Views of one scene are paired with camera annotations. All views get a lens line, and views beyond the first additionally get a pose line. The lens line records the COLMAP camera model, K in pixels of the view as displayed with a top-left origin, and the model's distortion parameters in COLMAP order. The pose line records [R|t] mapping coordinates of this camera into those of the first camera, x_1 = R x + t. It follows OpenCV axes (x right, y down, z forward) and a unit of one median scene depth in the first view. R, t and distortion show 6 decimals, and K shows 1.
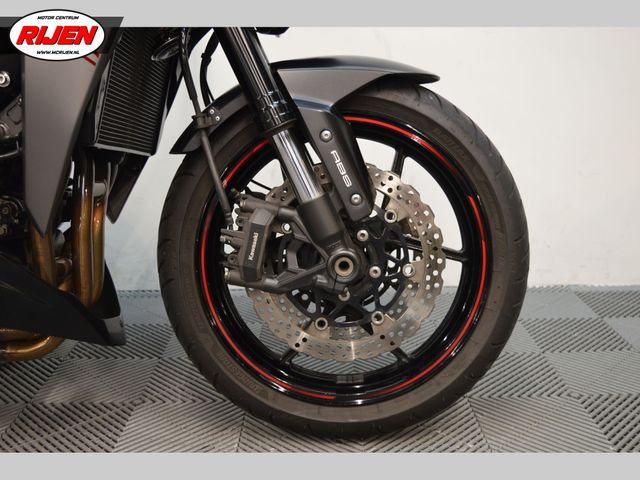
lens RADIAL K [[715.4, 0, 321.0], [0, 715.4, 237.9], [0, 0, 1]] dist [-0.069473, 0.000000]
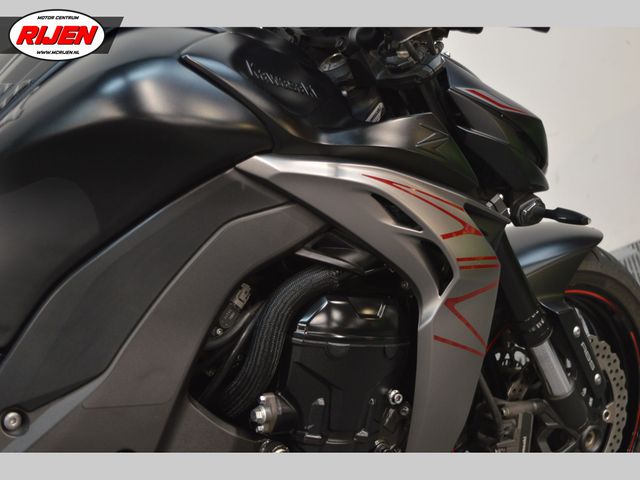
lens RADIAL K [[1033.0, 0, 319.8], [0, 1033.0, 239.5], [0, 0, 1]] dist [0.032838, 0.000000]
pose [[0.807718, -0.234546, 0.540906, -1.033487], [0.144895, 0.968294, 0.203501, -0.606567], [-0.571486, -0.085997, 0.816093, -0.010509]]
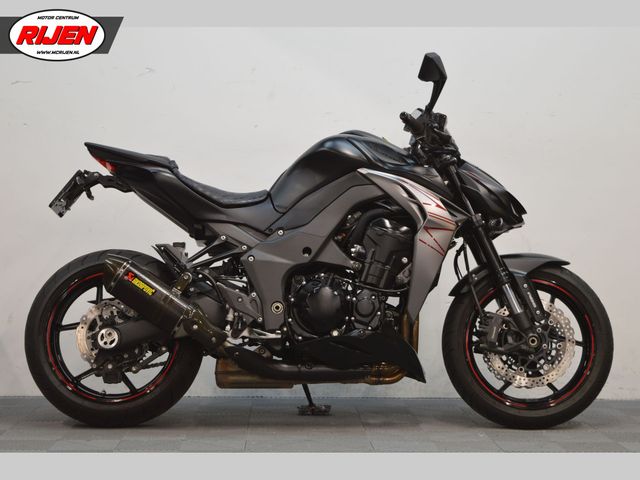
lens RADIAL K [[1313.0, 0, 320.1], [0, 1313.0, 240.2], [0, 0, 1]] dist [0.014519, 0.000000]
pose [[0.999617, 0.019583, 0.019545, -0.738301], [-0.014654, 0.973941, -0.226328, 0.684955], [-0.023468, 0.225955, 0.973855, -3.177441]]
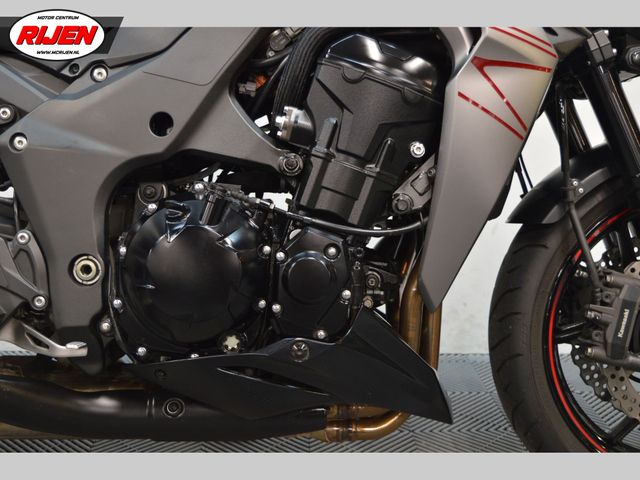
lens RADIAL K [[820.2, 0, 318.1], [0, 820.2, 240.7], [0, 0, 1]] dist [-0.048105, 0.000000]
pose [[0.999473, 0.022668, 0.023232, -0.527394], [-0.021500, 0.998550, -0.049346, -0.035913], [-0.024317, 0.048821, 0.998511, -0.100087]]
